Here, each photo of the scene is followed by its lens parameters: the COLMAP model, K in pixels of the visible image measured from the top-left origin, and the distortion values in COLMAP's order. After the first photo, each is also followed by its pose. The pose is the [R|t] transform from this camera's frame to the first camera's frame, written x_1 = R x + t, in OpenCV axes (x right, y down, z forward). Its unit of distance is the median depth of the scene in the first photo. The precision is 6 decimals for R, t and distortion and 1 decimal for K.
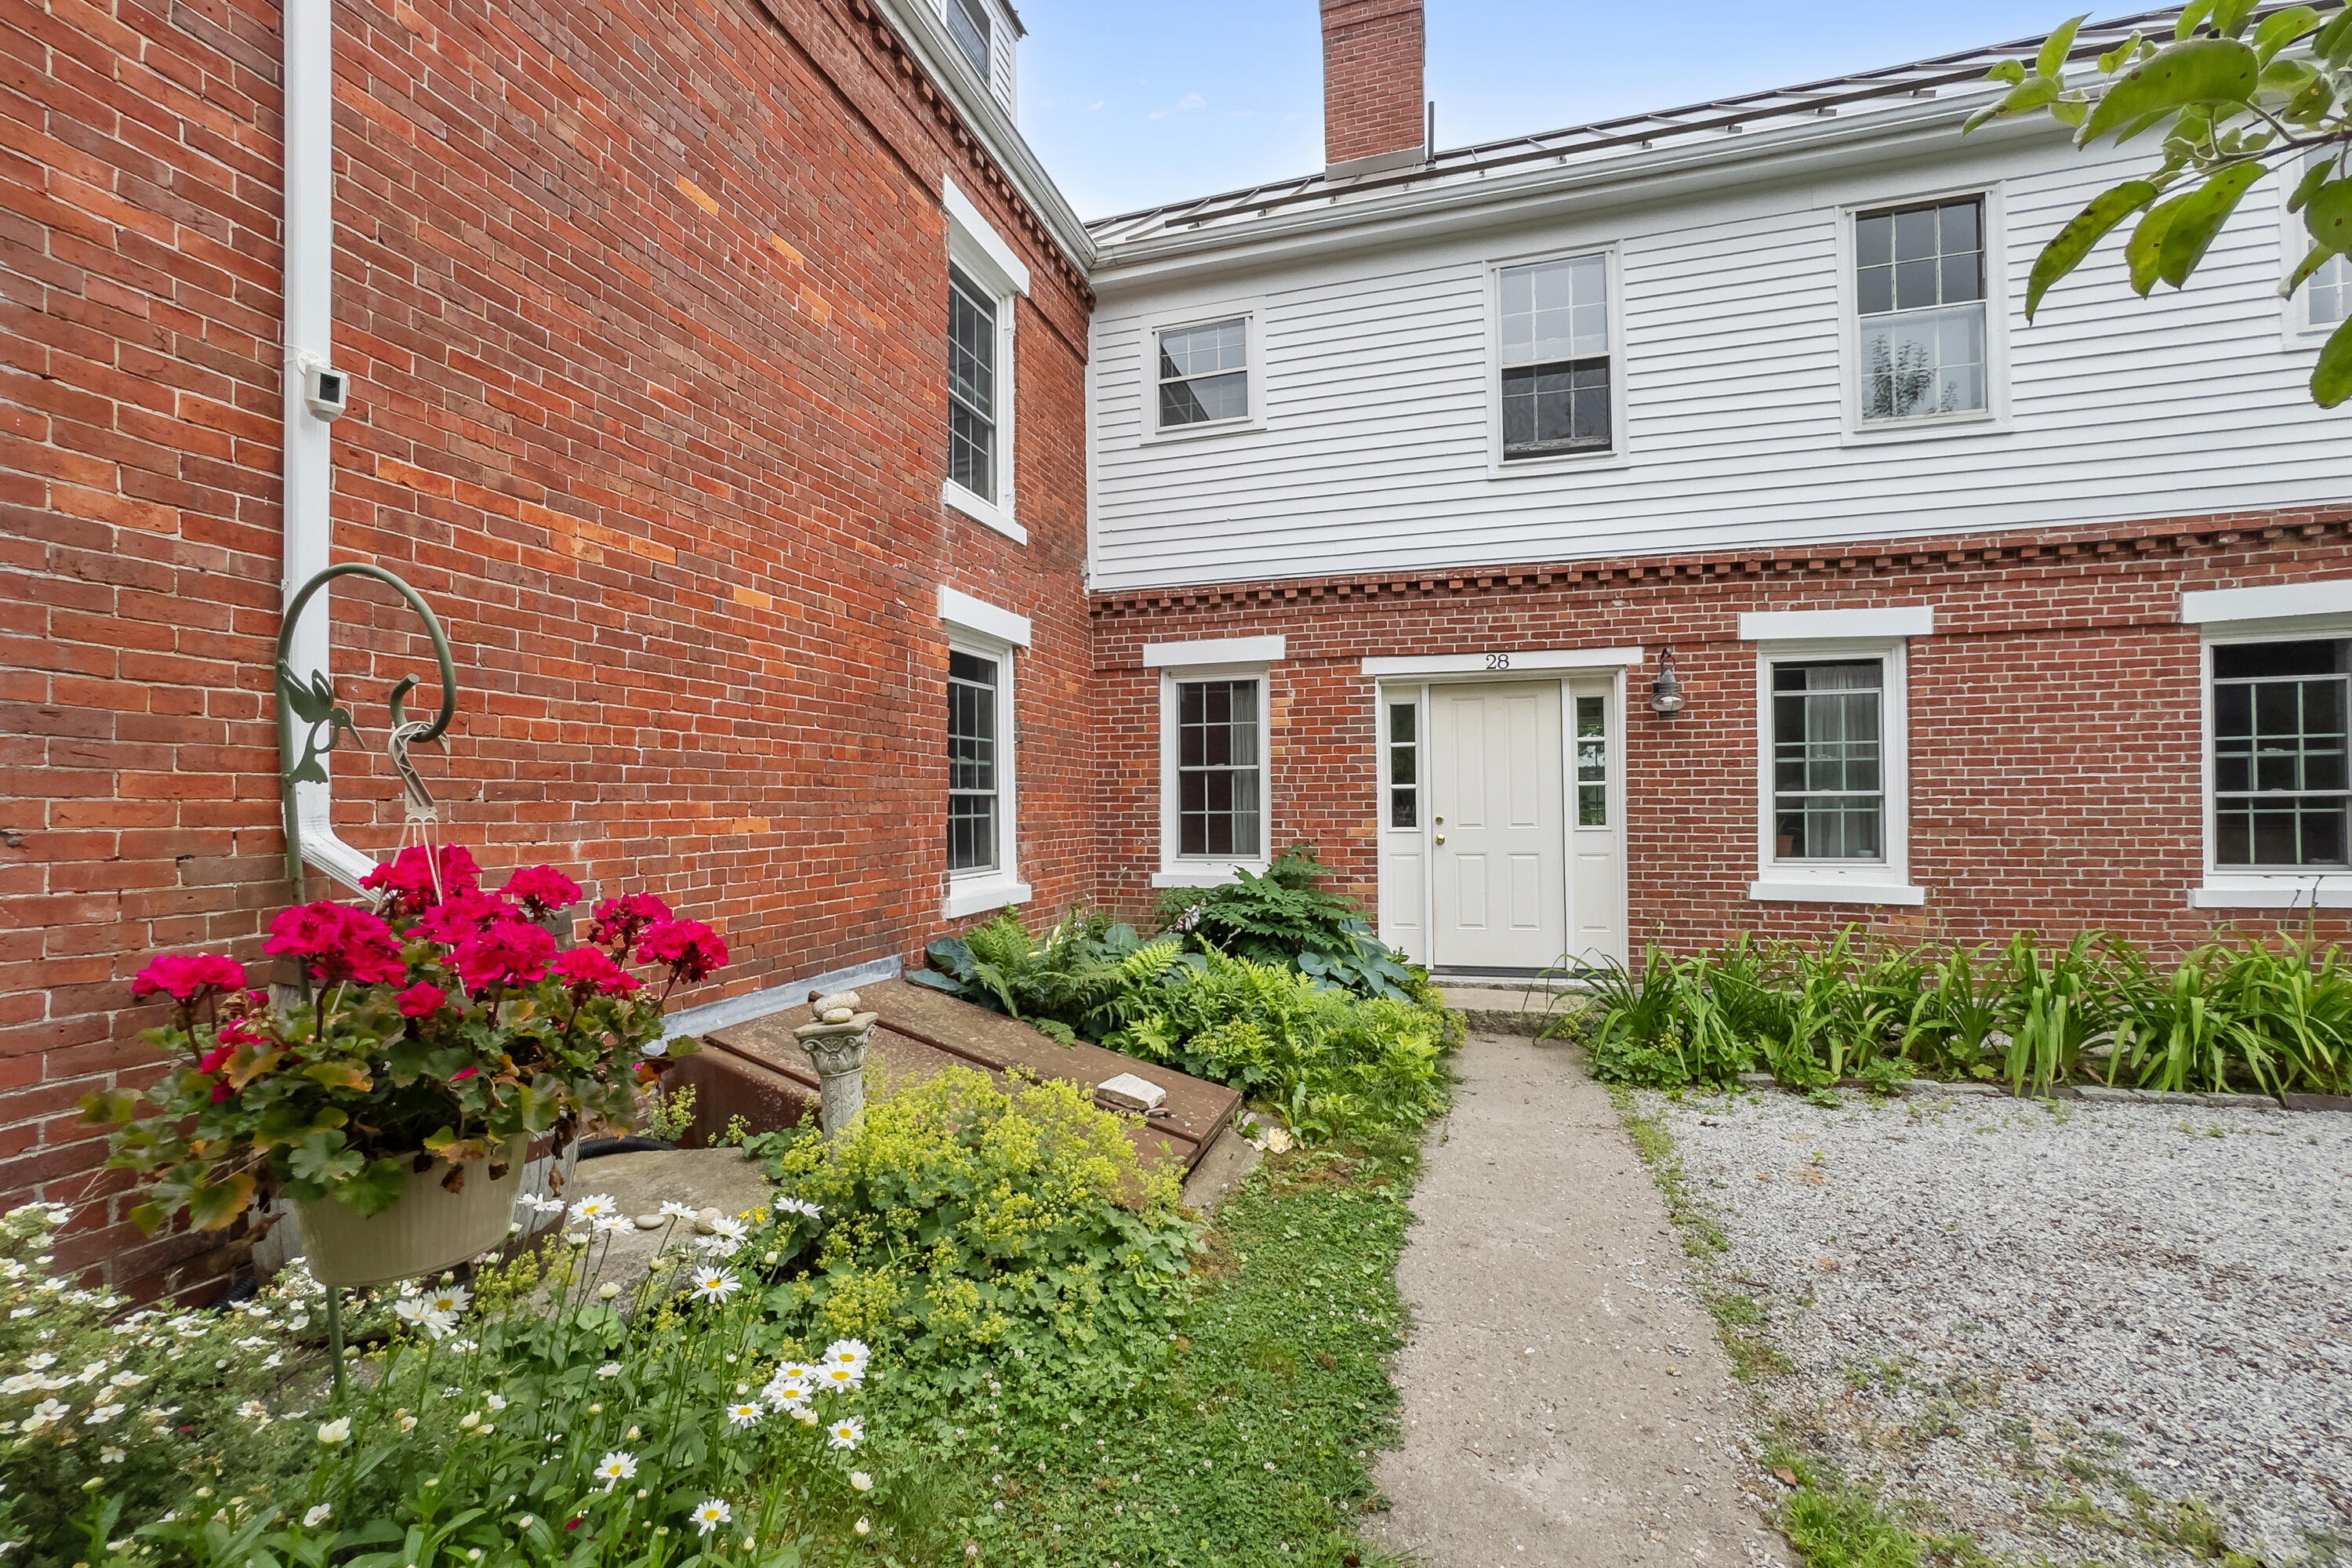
lens RADIAL K [[959.7, 0, 1188.0], [0, 959.7, 794.4], [0, 0, 1]] dist [-0.000781, 0.000339]
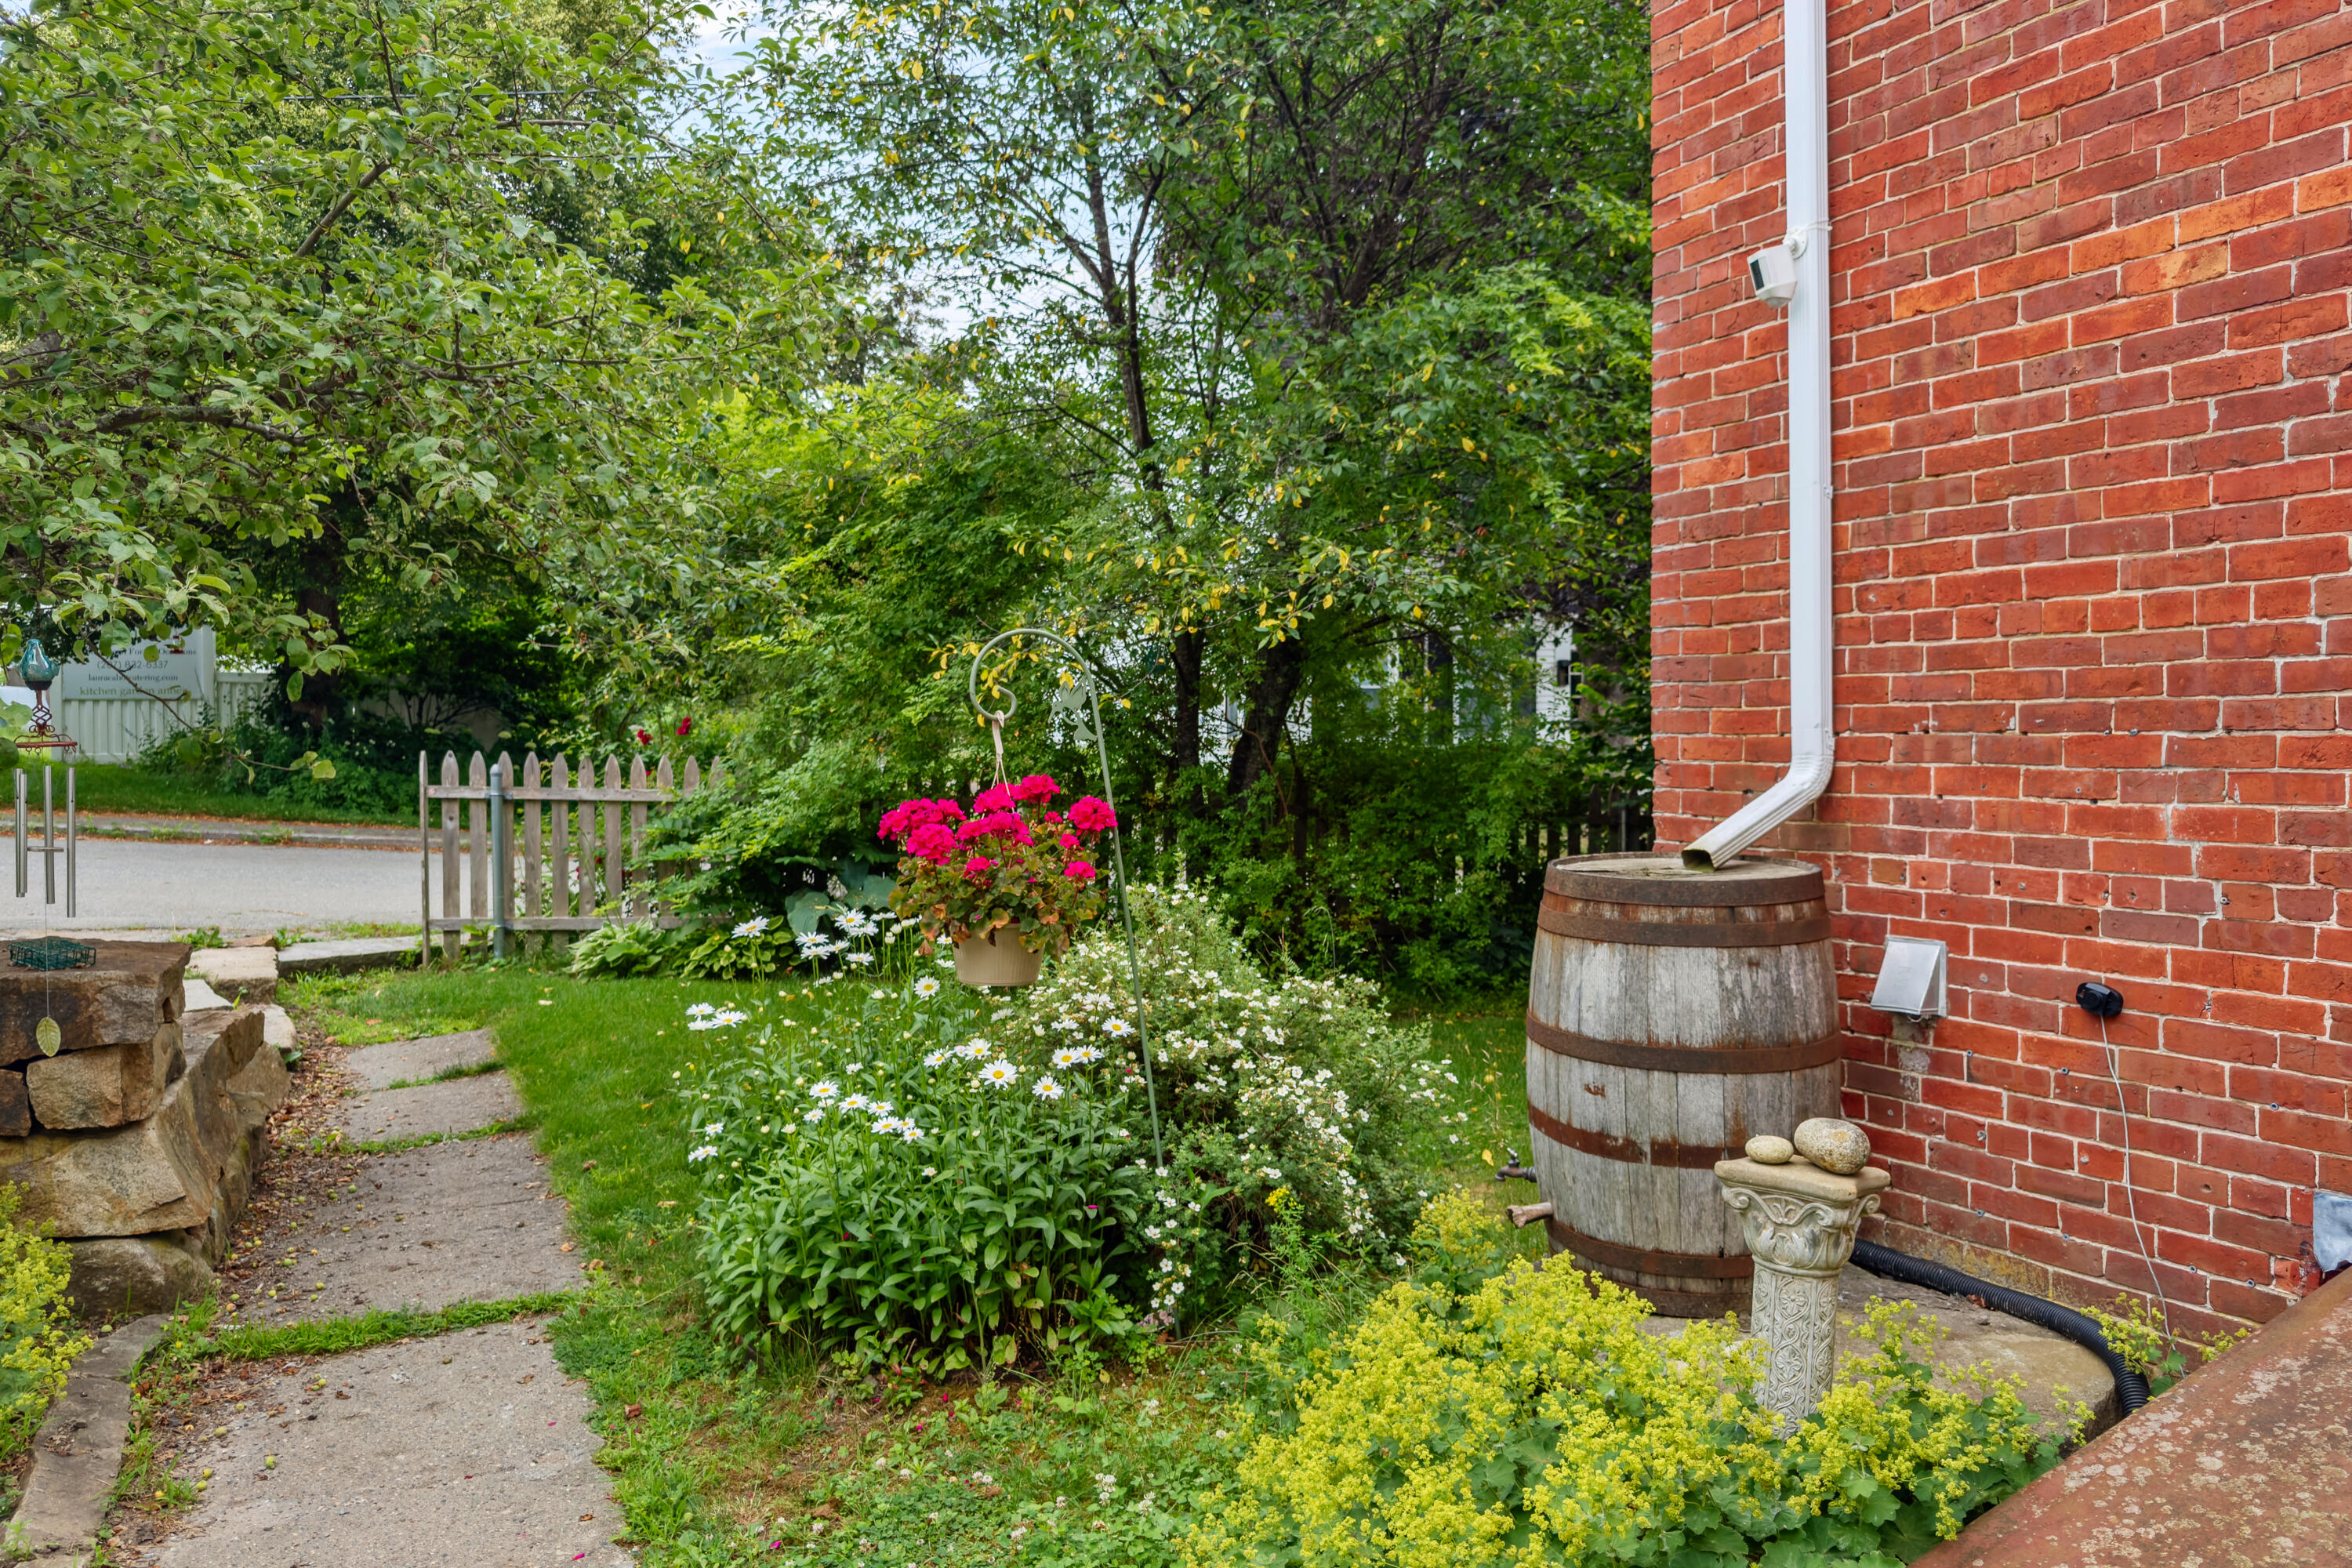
lens RADIAL K [[1656.0, 0, 1179.1], [0, 1656.0, 793.3], [0, 0, 1]] dist [0.004737, -0.001273]
pose [[-0.700866, 0.030947, -0.712621, 0.246313], [0.016899, 0.999498, 0.026785, 0.003867], [0.713093, 0.006730, -0.701038, 0.701340]]
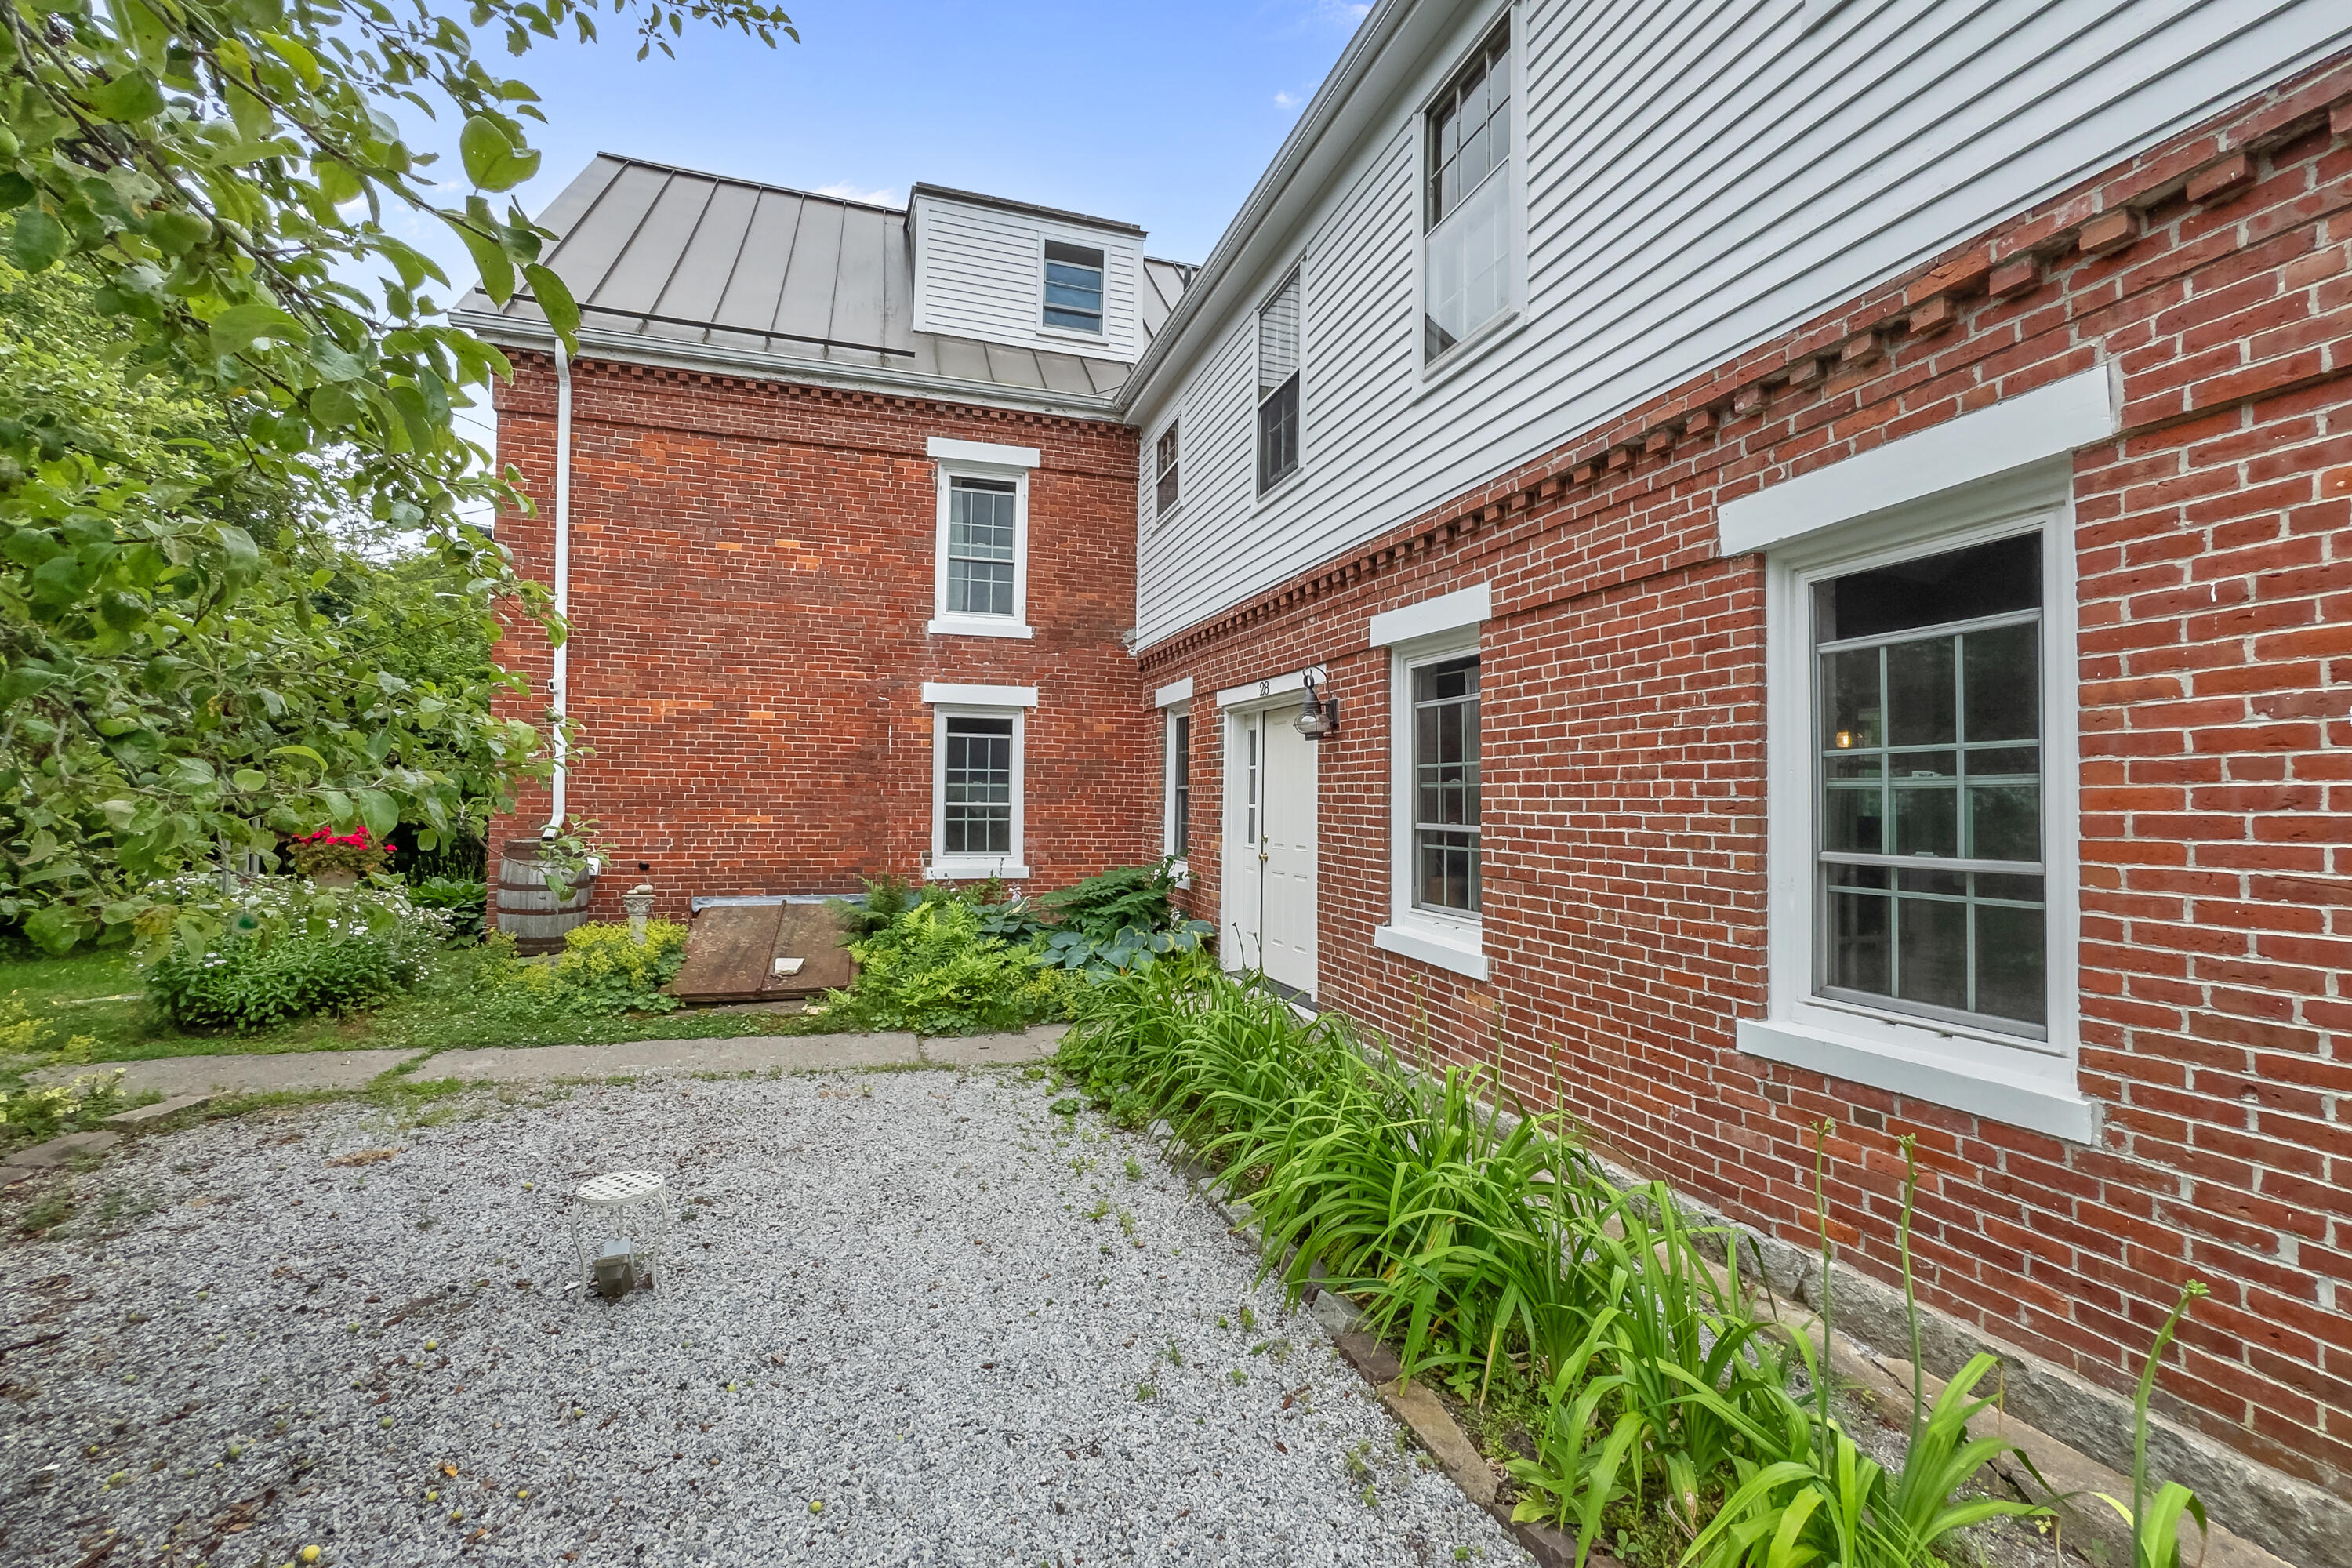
lens RADIAL K [[959.7, 0, 1159.9], [0, 959.7, 783.5], [0, 0, 1]] dist [-0.000781, 0.000339]
pose [[0.553447, 0.002008, -0.832882, 1.276326], [-0.009909, 0.999942, -0.004174, -0.034034], [0.832825, 0.010564, 0.553435, 0.379667]]
